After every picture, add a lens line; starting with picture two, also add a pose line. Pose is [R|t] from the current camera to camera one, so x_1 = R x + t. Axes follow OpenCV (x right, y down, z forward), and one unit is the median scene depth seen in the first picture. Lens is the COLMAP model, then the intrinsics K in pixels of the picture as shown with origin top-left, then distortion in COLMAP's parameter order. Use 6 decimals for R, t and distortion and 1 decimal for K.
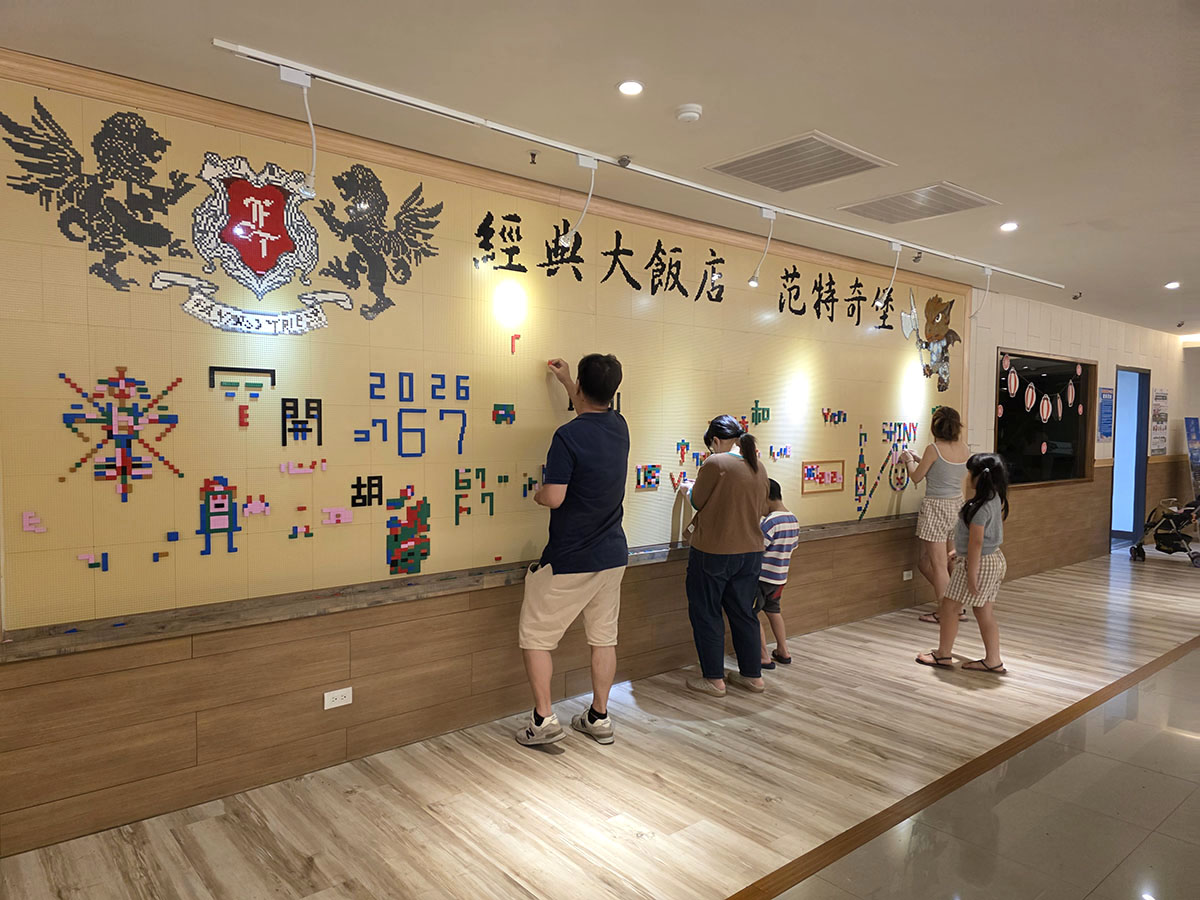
lens RADIAL K [[803.1, 0, 600.0], [0, 803.1, 450.0], [0, 0, 1]] dist [0.110024, -0.134239]
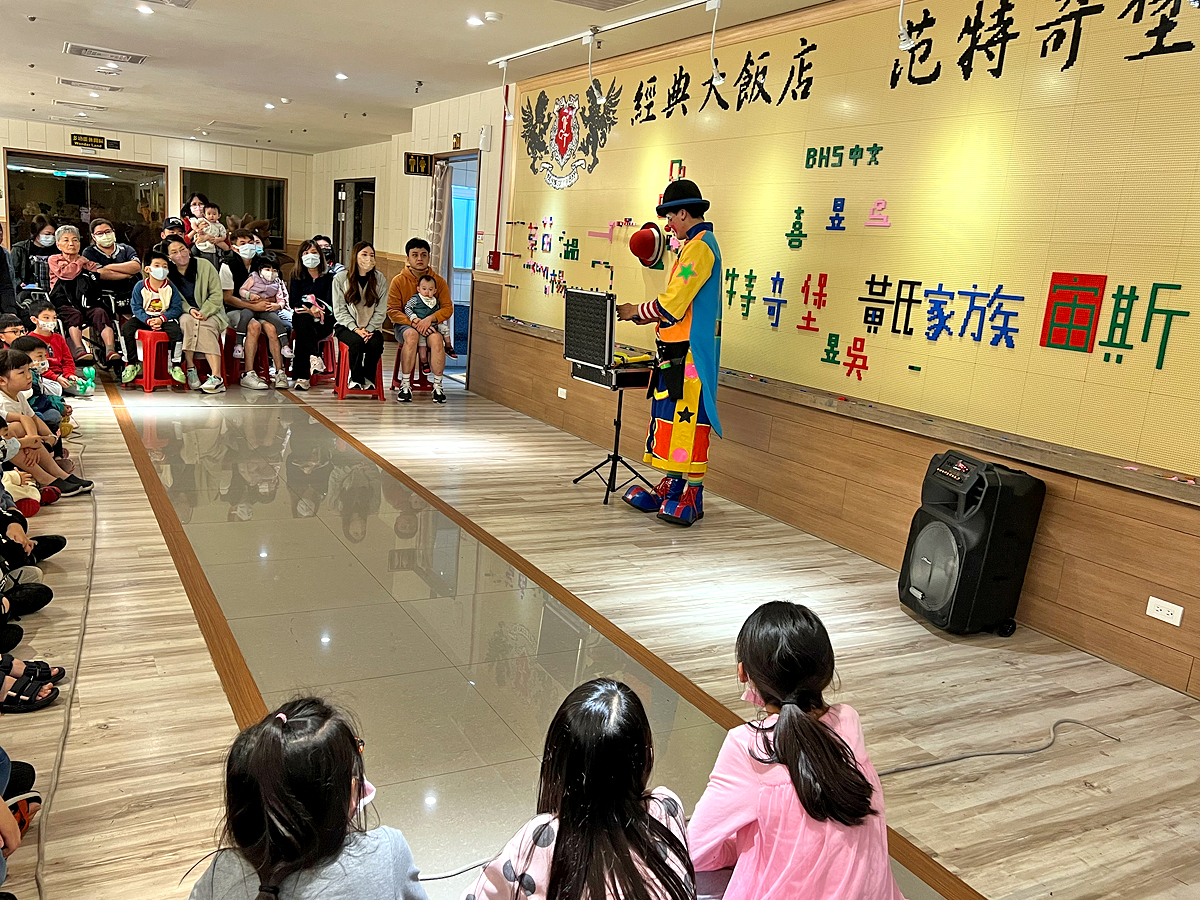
lens RADIAL K [[1005.6, 0, 597.2], [0, 1005.6, 476.7], [0, 0, 1]] dist [0.000143, 0.009107]
pose [[-0.195689, 0.184543, -0.963146, 1.366413], [-0.120002, 0.970247, 0.210285, 0.005802], [0.973296, 0.156730, -0.167721, 1.097808]]
